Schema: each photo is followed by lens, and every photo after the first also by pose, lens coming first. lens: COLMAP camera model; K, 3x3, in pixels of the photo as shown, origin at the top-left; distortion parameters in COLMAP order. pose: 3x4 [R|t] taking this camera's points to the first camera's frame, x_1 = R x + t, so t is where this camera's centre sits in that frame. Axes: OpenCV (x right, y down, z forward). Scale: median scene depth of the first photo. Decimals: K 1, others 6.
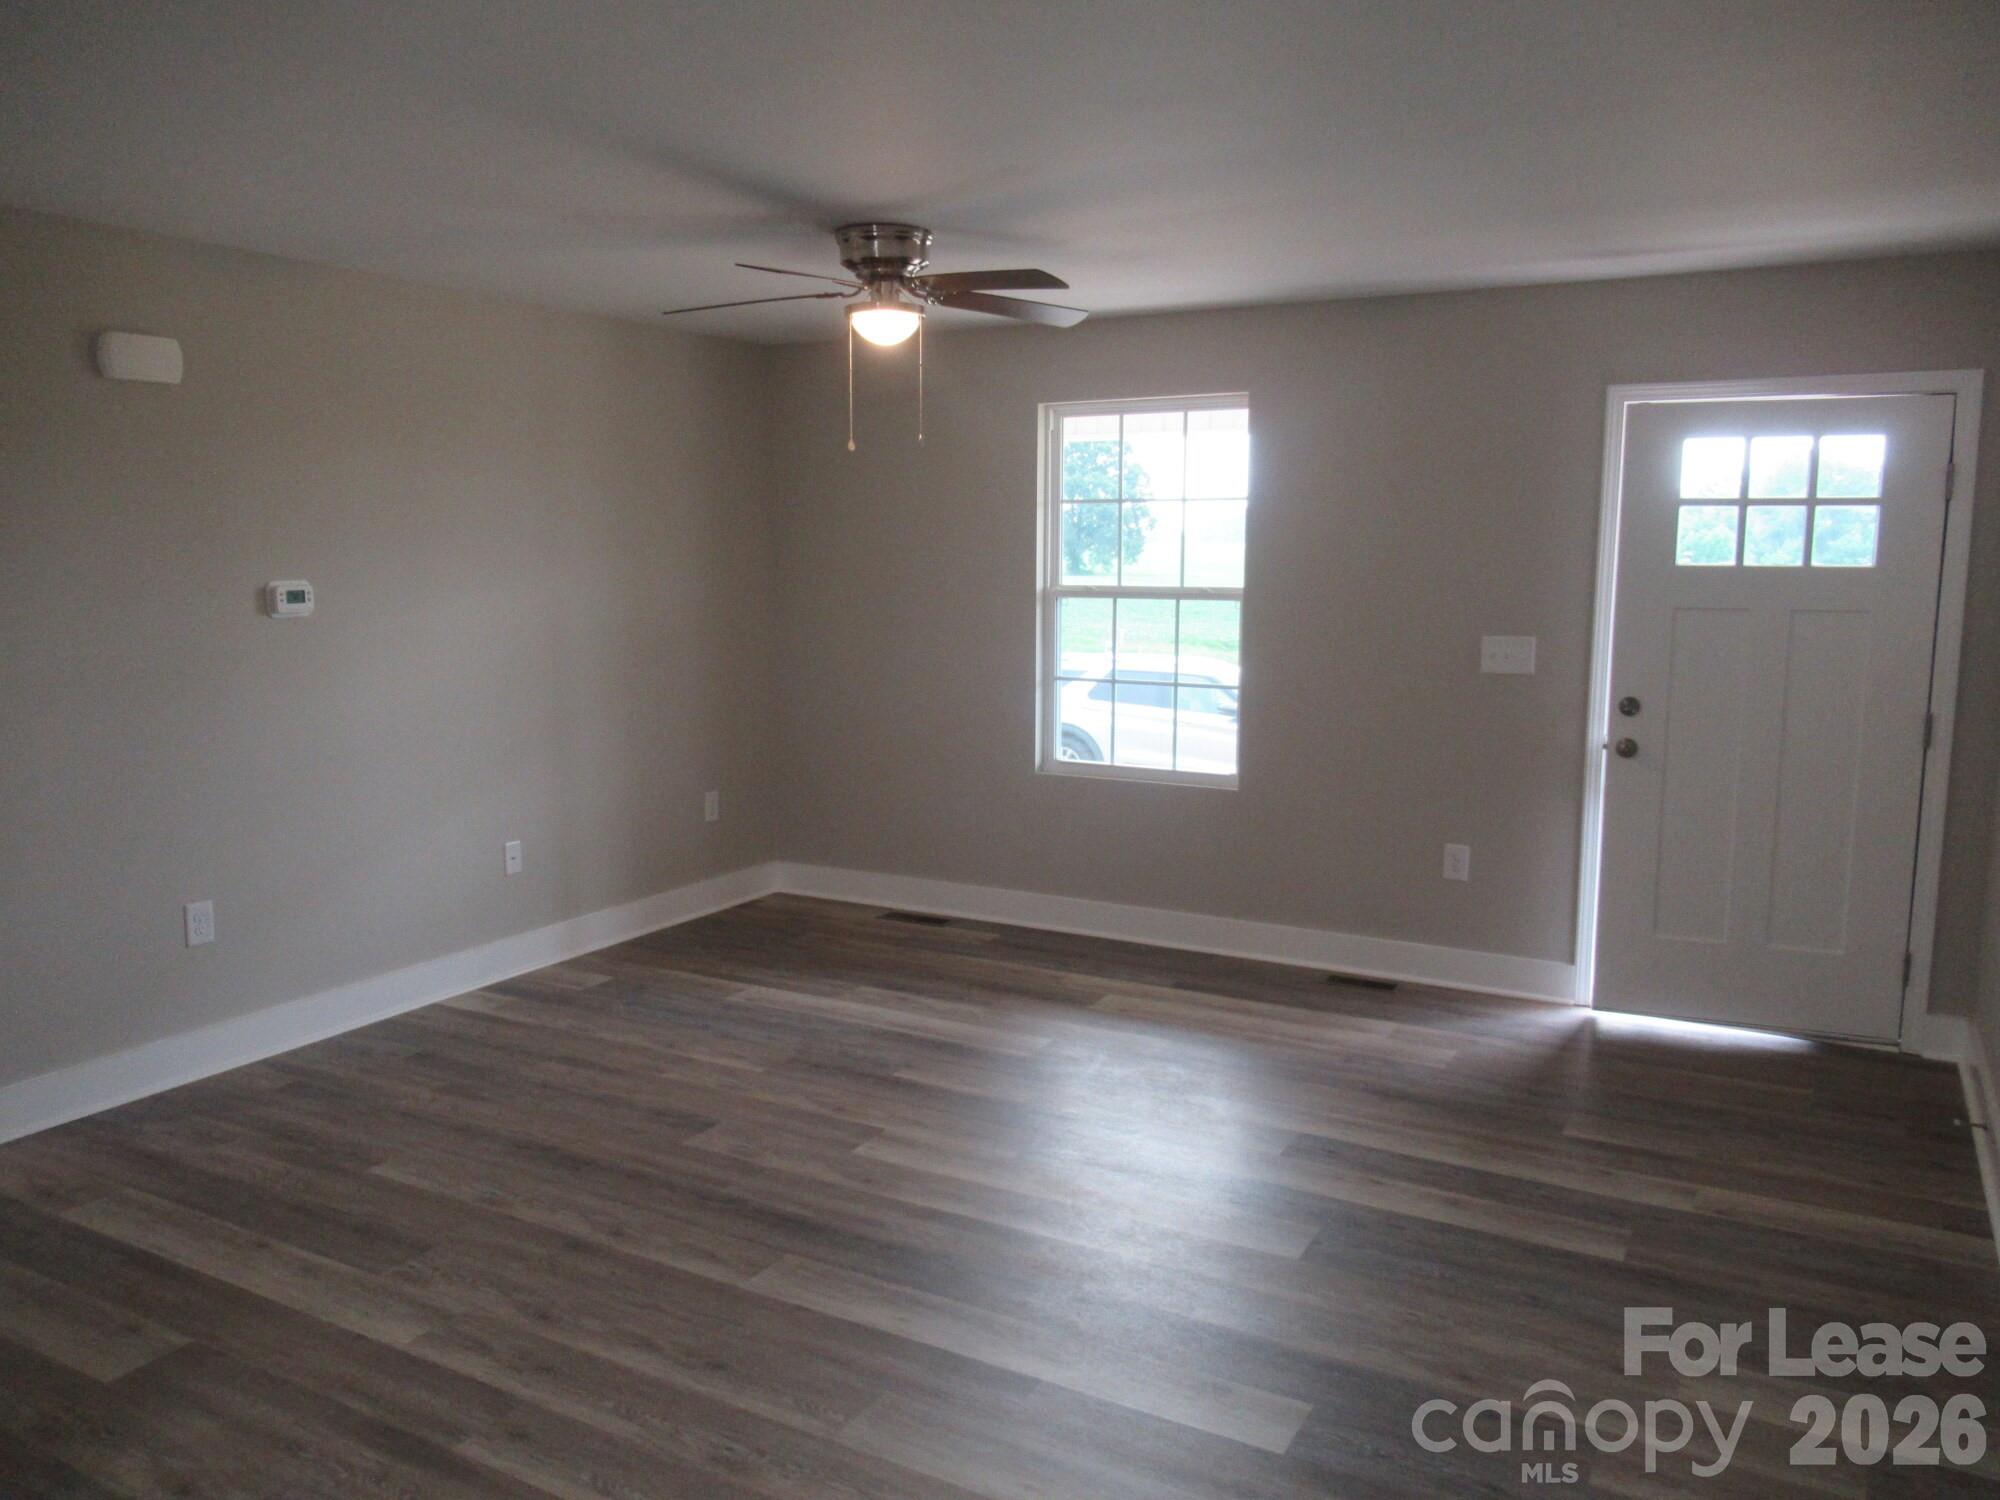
lens RADIAL K [[1495.2, 0, 980.7], [0, 1495.2, 745.2], [0, 0, 1]] dist [-0.005510, -0.010386]
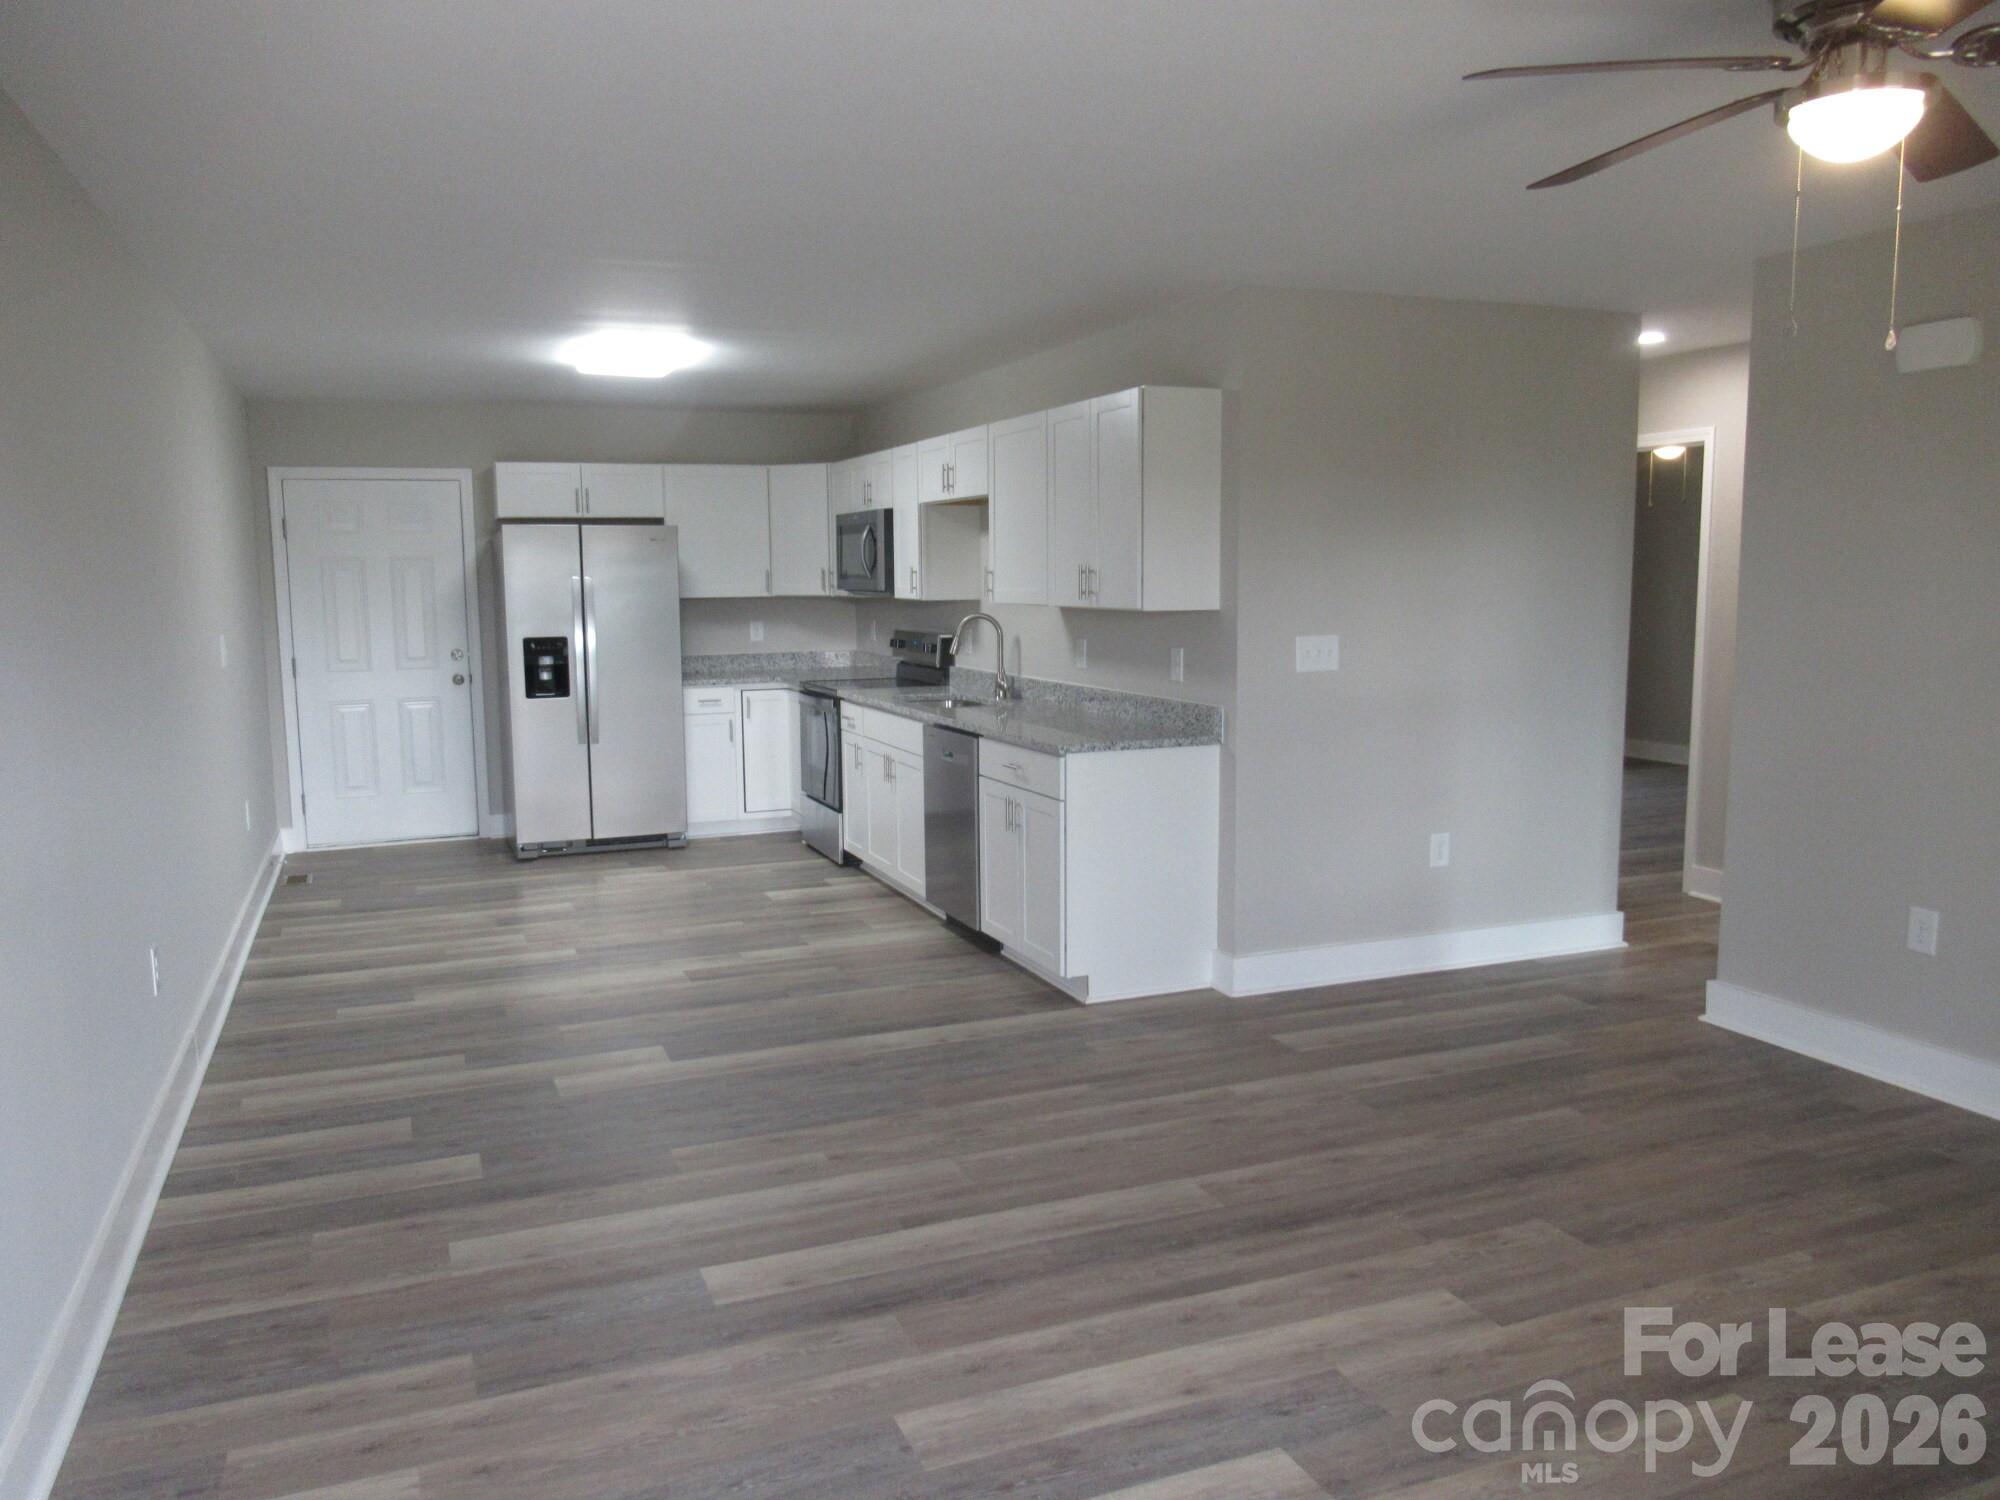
lens RADIAL K [[1495.2, 0, 995.3], [0, 1495.2, 748.4], [0, 0, 1]] dist [-0.005510, -0.010386]
pose [[-0.620095, 0.096944, -0.778514, 0.580649], [-0.091189, 0.976703, 0.194256, -0.126579], [0.779209, 0.191449, -0.596809, 1.096289]]
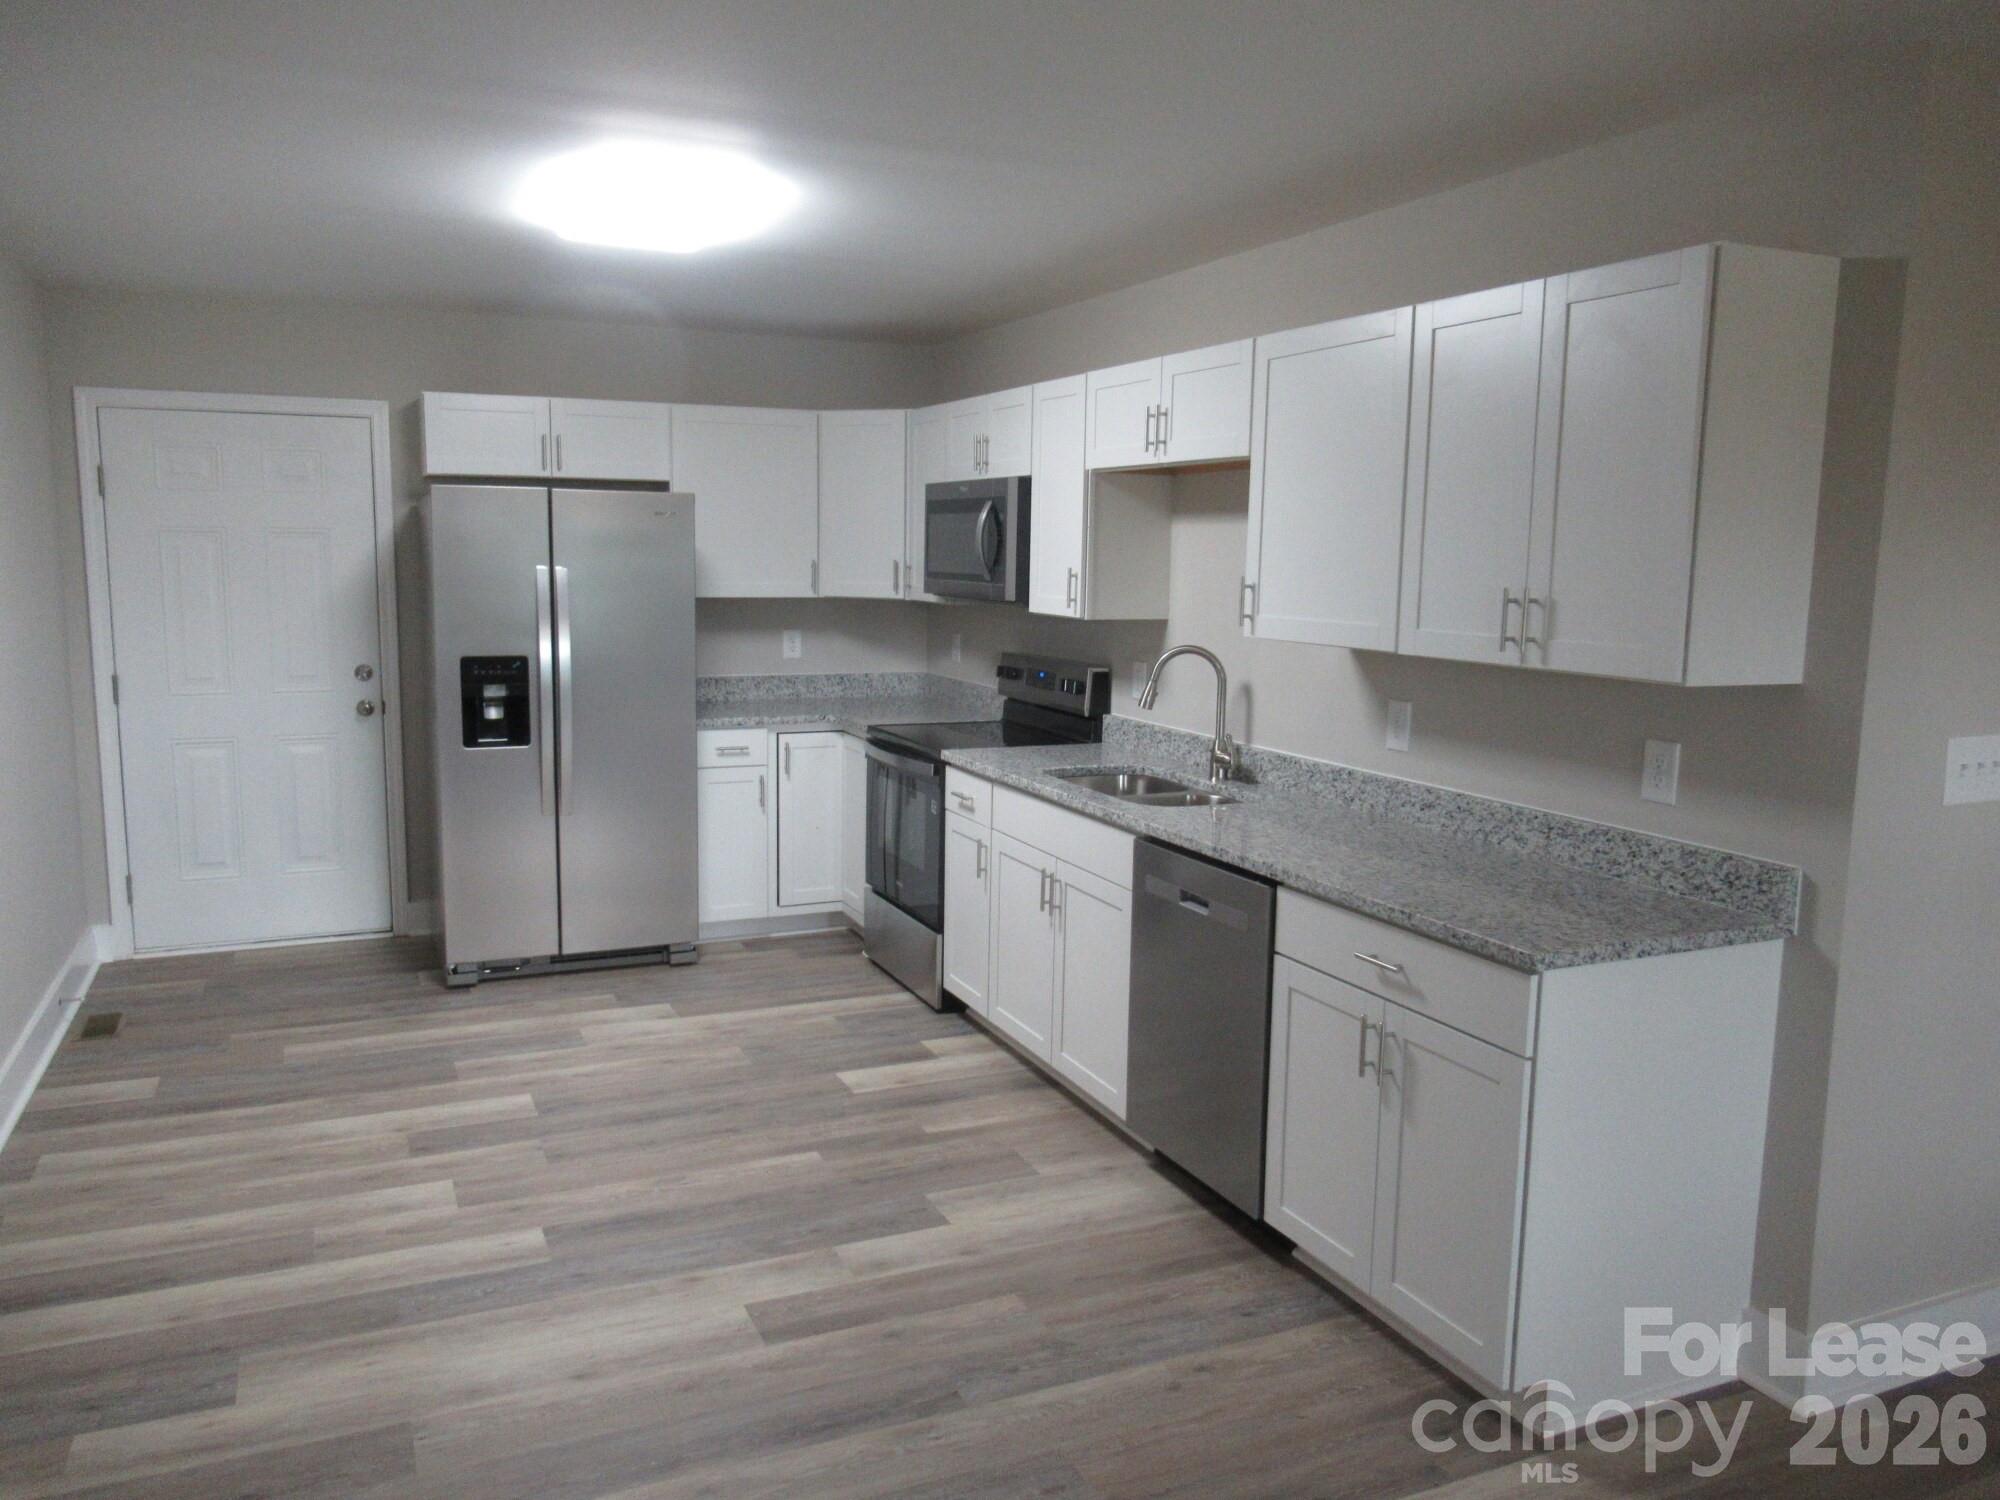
lens RADIAL K [[1495.2, 0, 1003.6], [0, 1495.2, 754.2], [0, 0, 1]] dist [-0.005510, -0.010386]
pose [[-0.588833, 0.099024, -0.802166, 0.231497], [-0.120498, 0.970620, 0.208271, -0.080616], [0.799222, 0.219296, -0.559601, 0.589363]]
